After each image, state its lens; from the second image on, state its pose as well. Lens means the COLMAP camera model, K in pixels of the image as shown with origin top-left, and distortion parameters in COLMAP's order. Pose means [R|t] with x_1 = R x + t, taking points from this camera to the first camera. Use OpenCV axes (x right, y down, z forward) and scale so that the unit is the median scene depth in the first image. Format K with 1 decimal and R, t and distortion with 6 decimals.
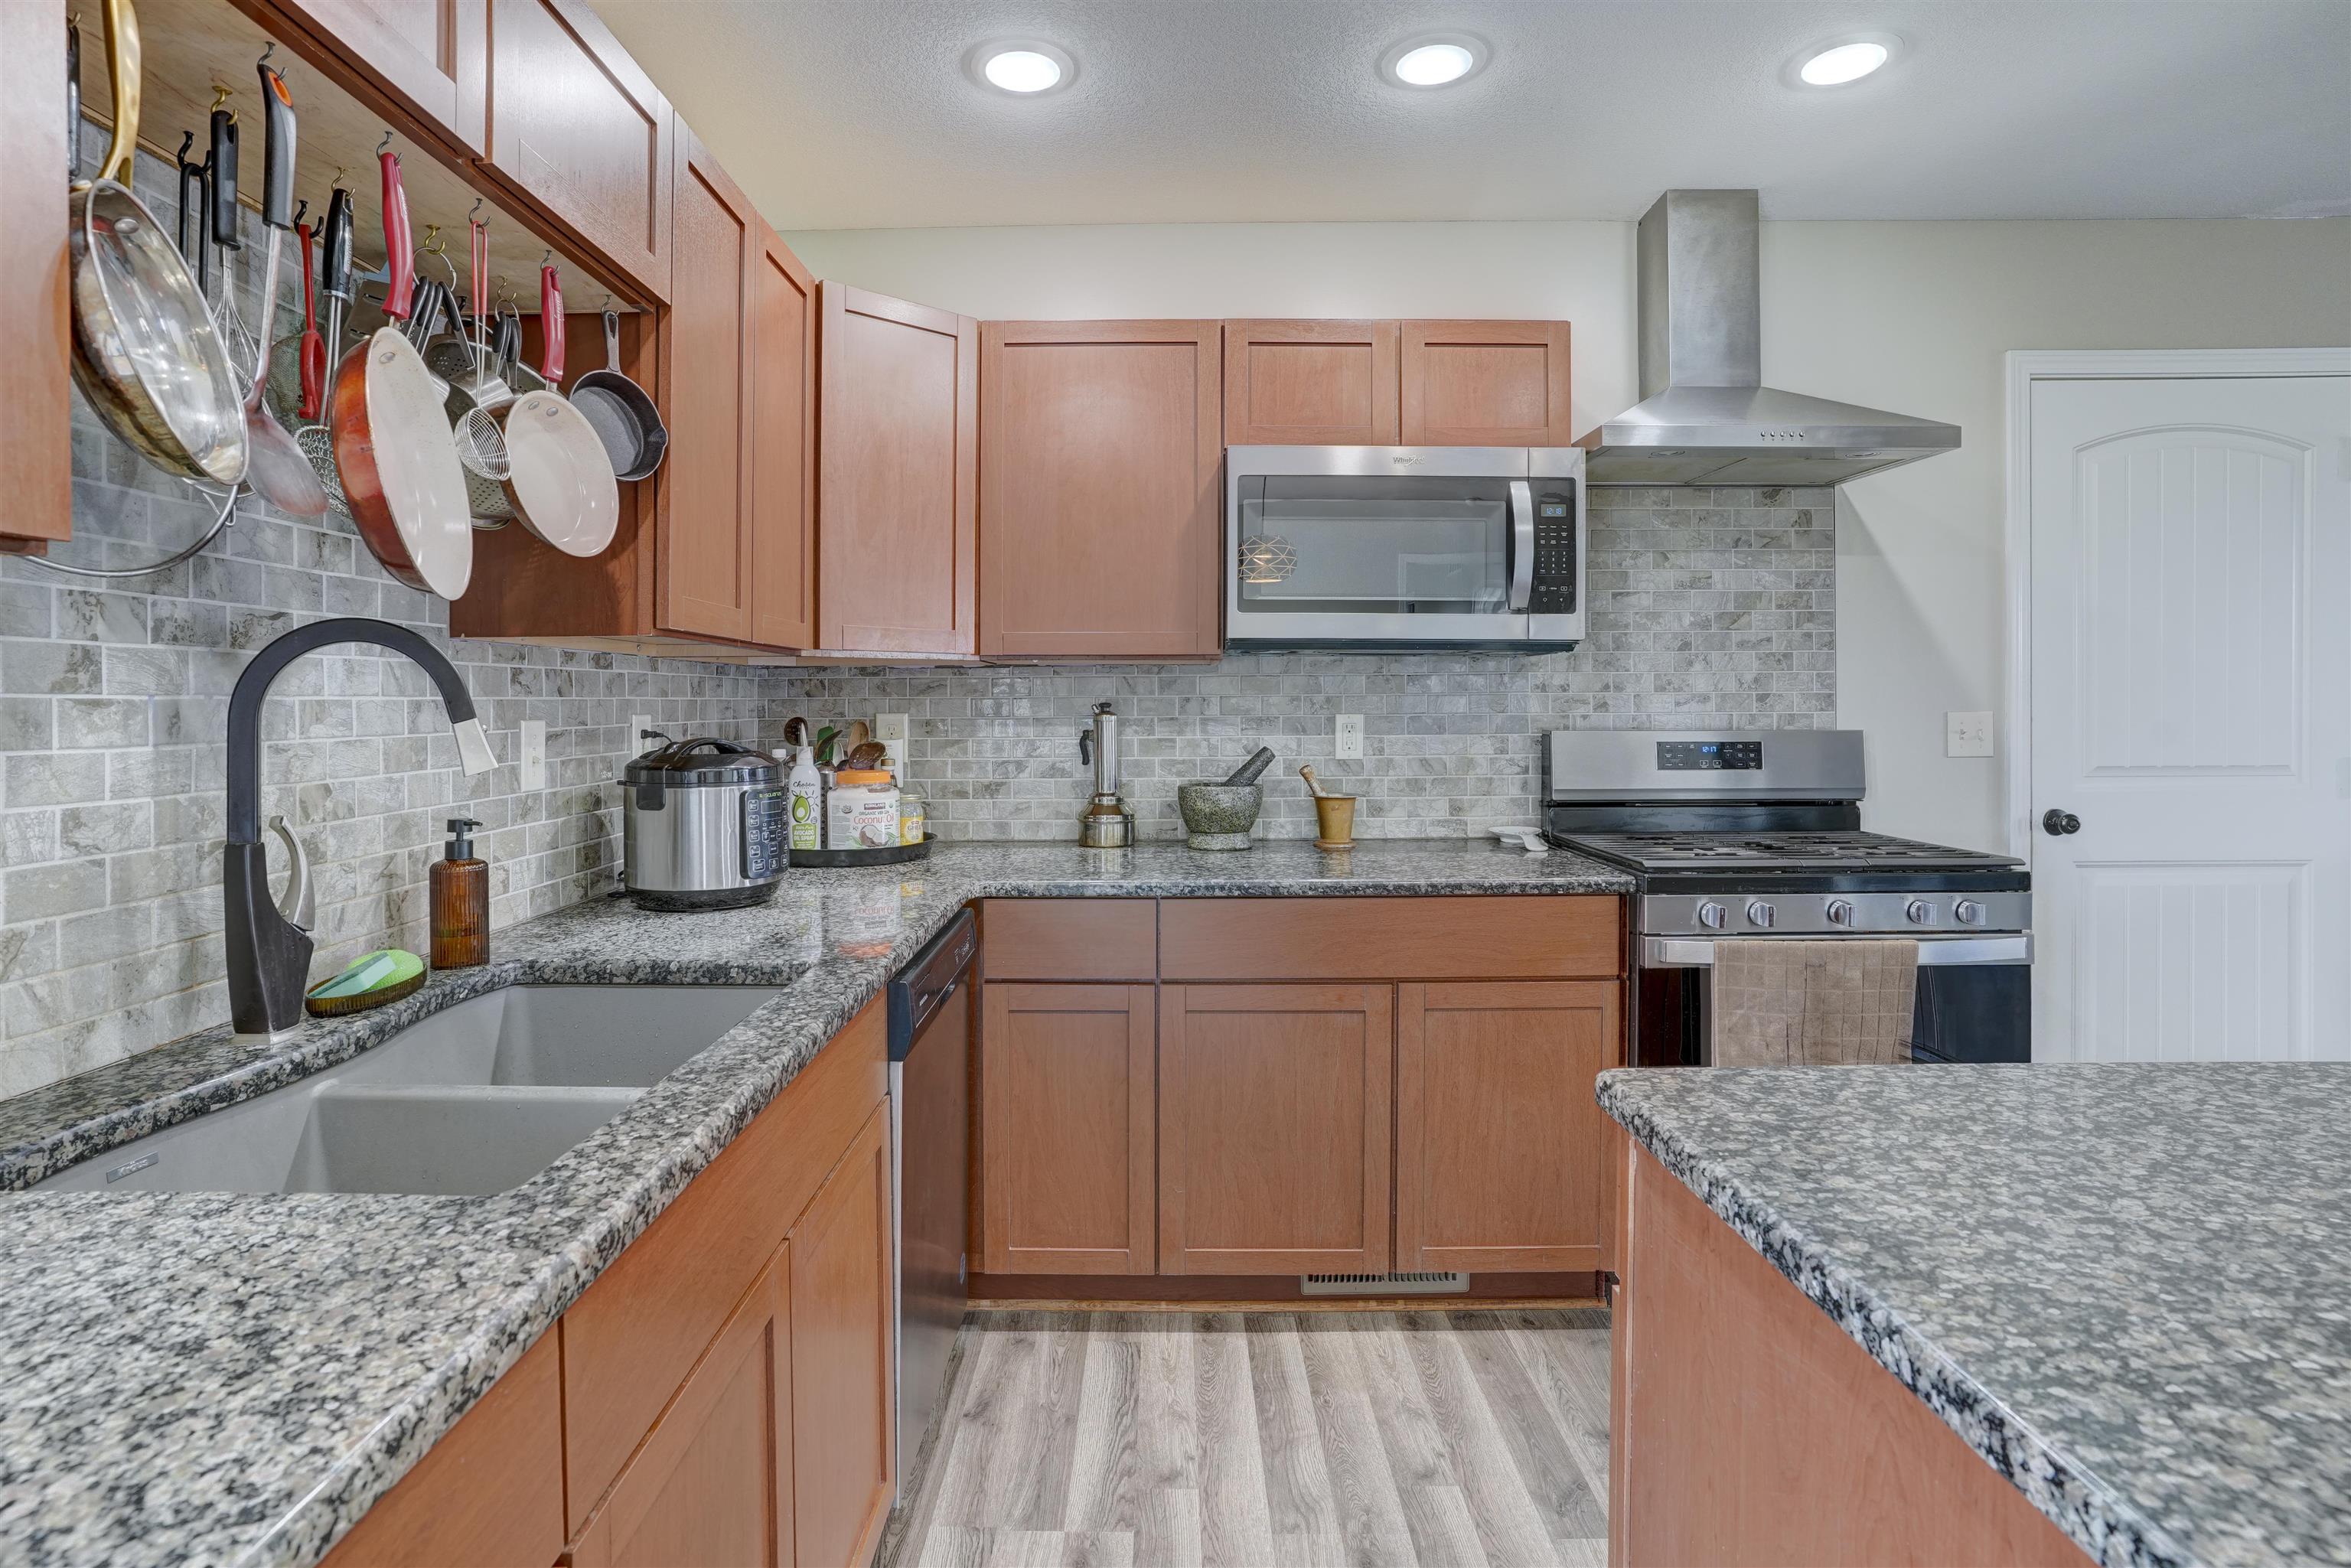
lens RADIAL K [[1187.8, 0, 1128.8], [0, 1187.8, 701.6], [0, 0, 1]] dist [-0.052297, 0.030191]
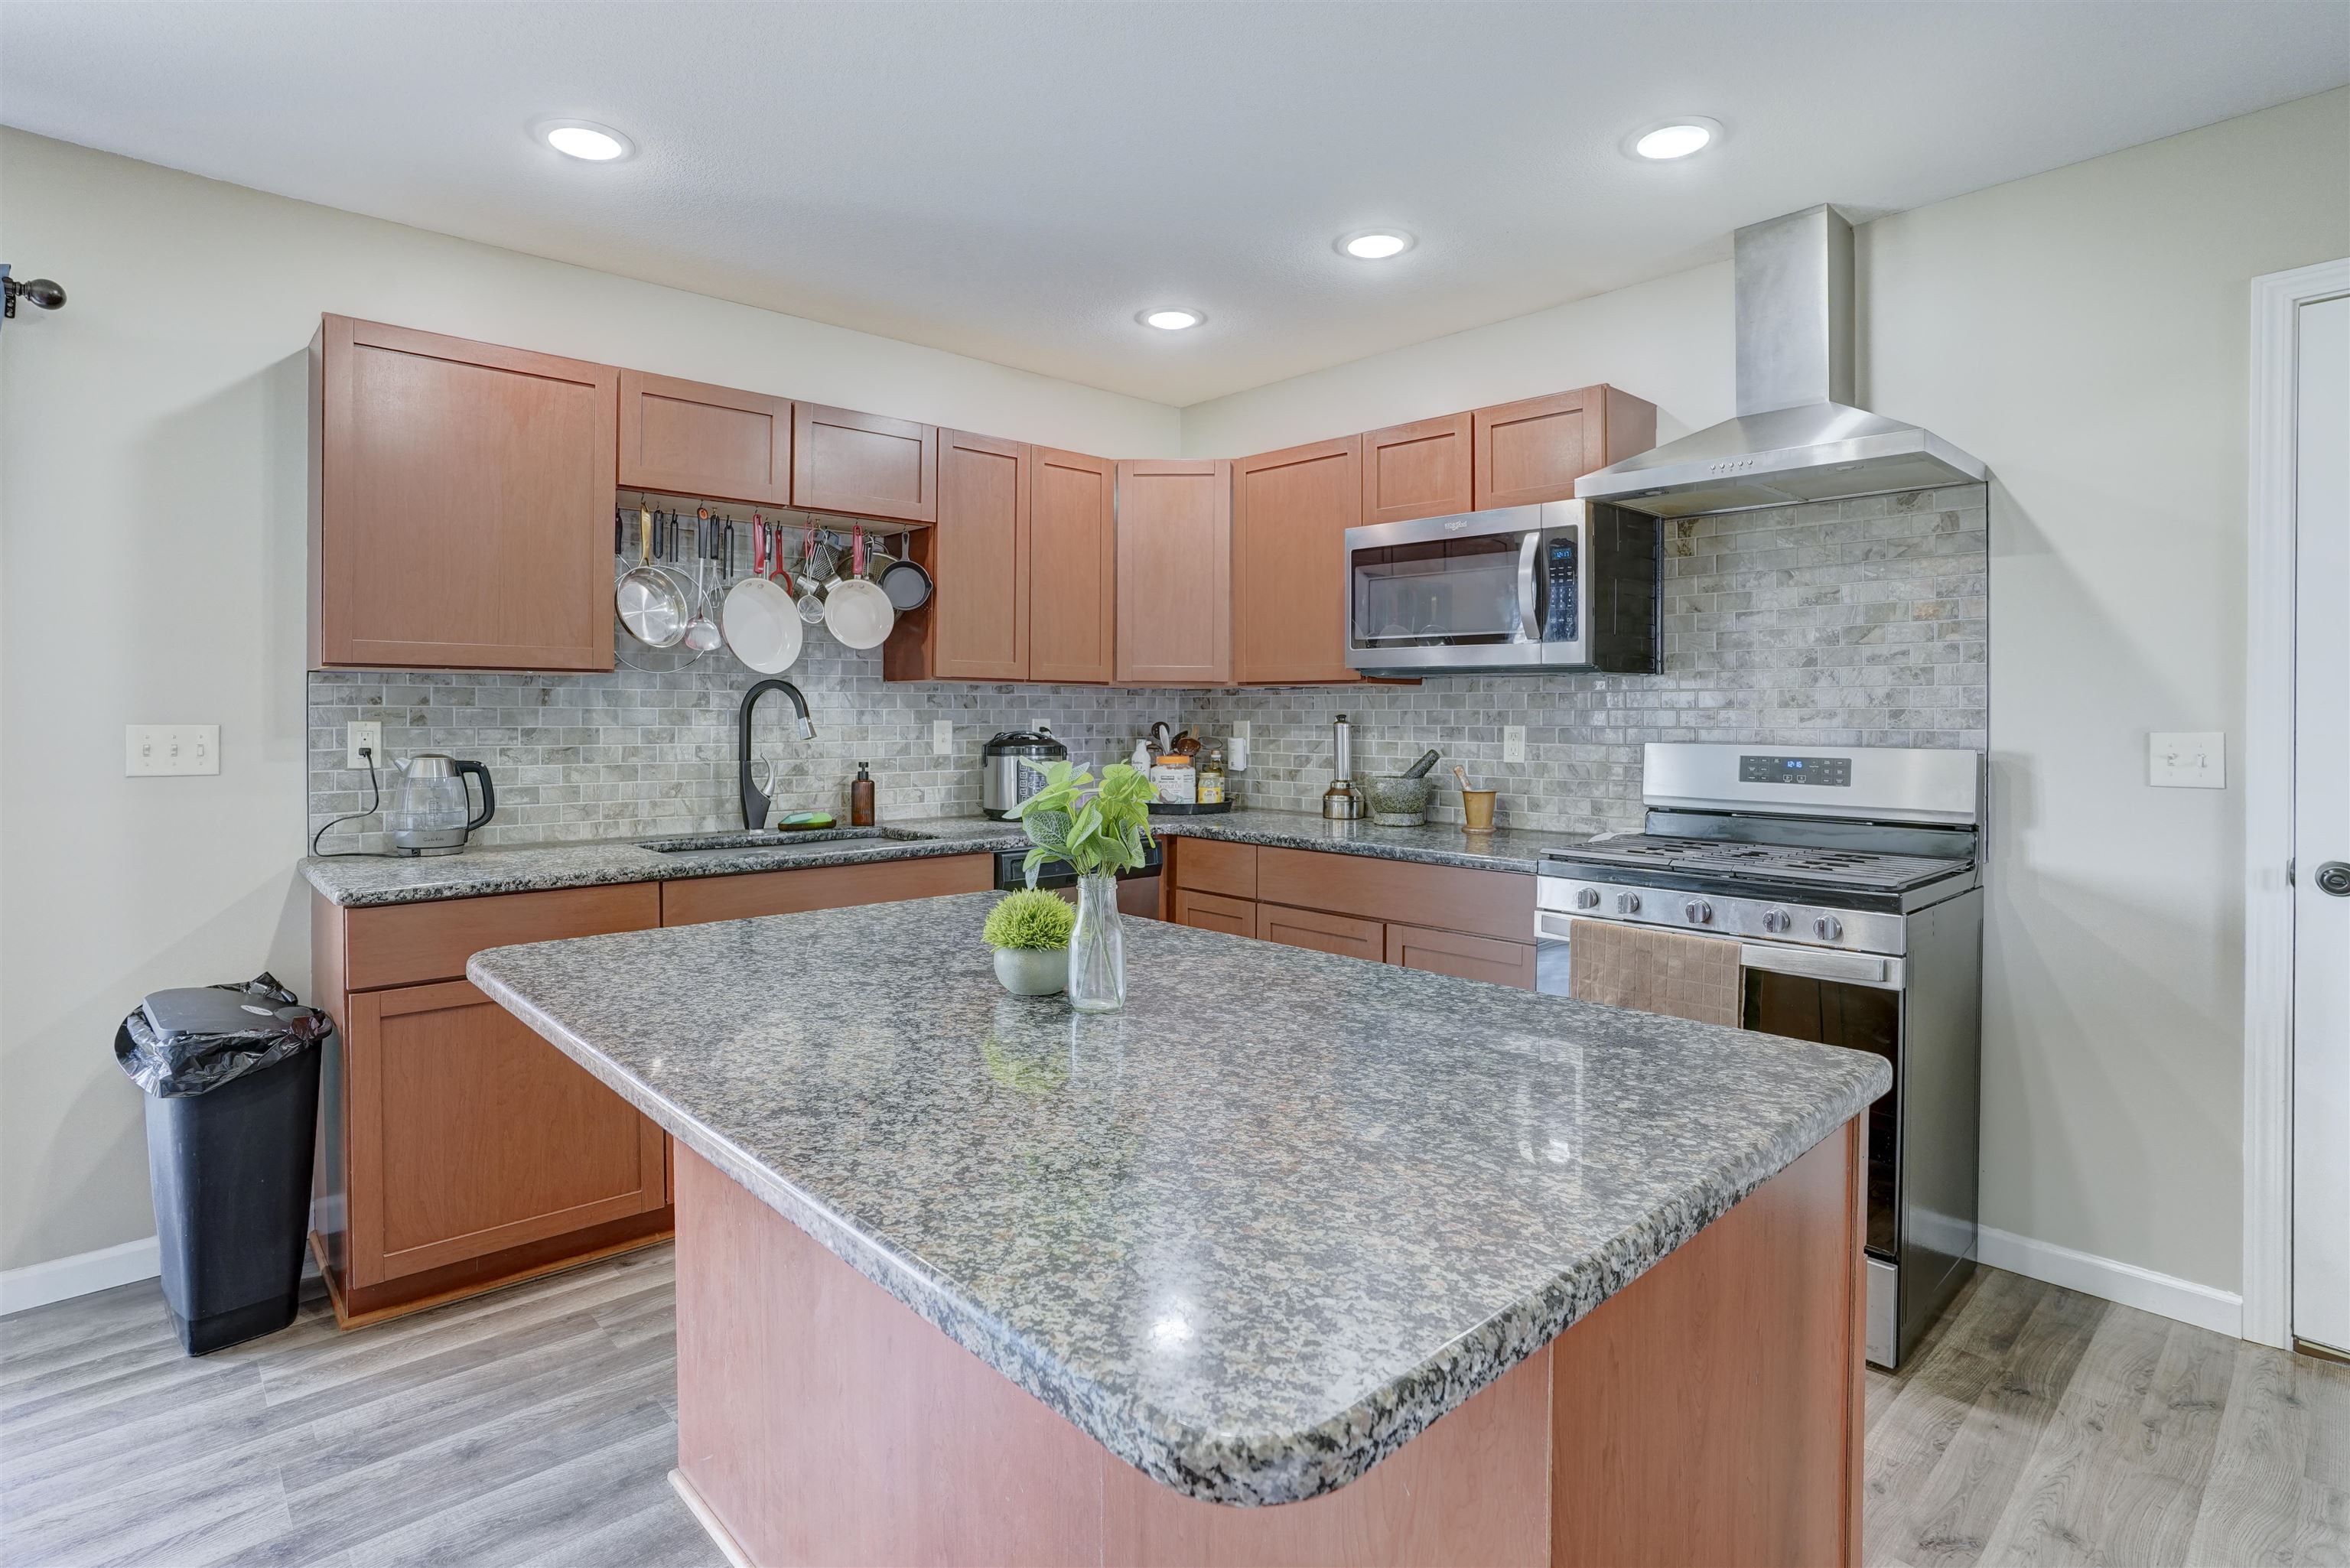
lens RADIAL K [[1187.3, 0, 1178.1], [0, 1187.3, 727.7], [0, 0, 1]] dist [-0.052297, 0.030191]
pose [[0.690555, 0.014634, -0.723131, 0.826934], [-0.006268, 0.999879, 0.014249, -0.002056], [0.723252, -0.005307, 0.690563, -0.083702]]
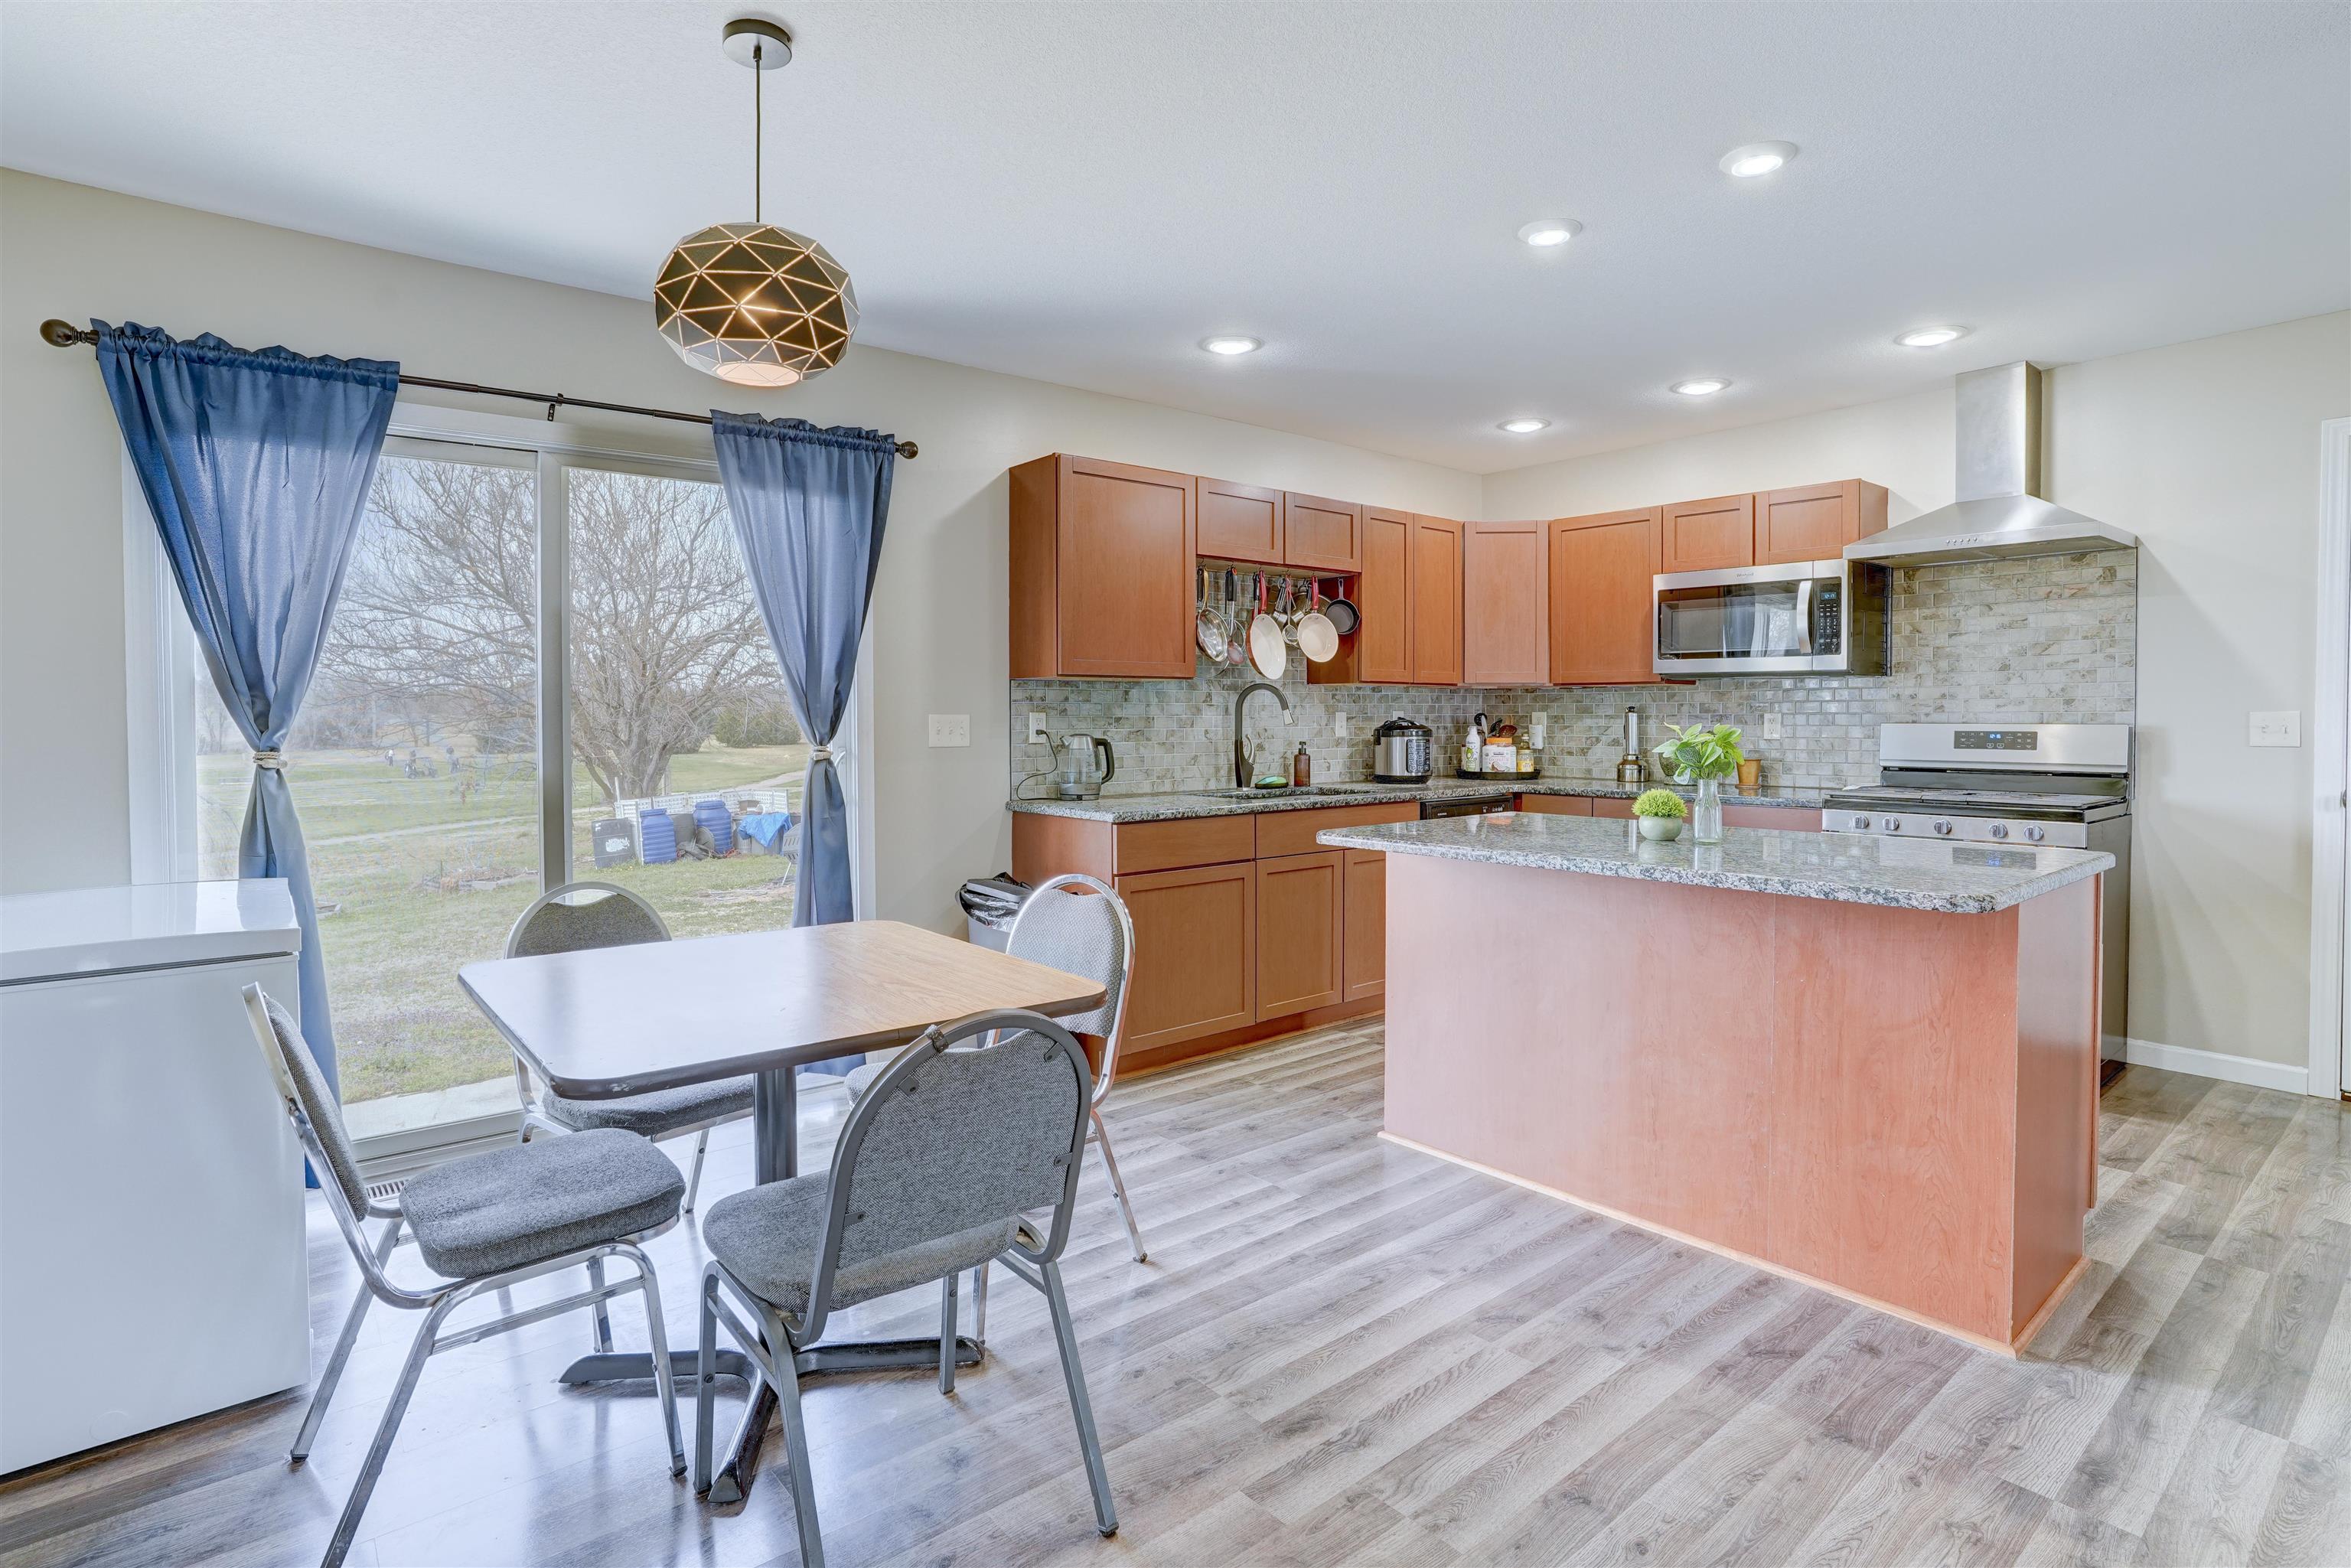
lens RADIAL K [[1180.5, 0, 1208.1], [0, 1180.5, 743.0], [0, 0, 1]] dist [0.002847, 0.008874]
pose [[0.667541, 0.021000, -0.744277, 0.918613], [-0.000496, 0.999614, 0.027760, 0.007438], [0.744573, -0.018162, 0.667294, -0.751313]]
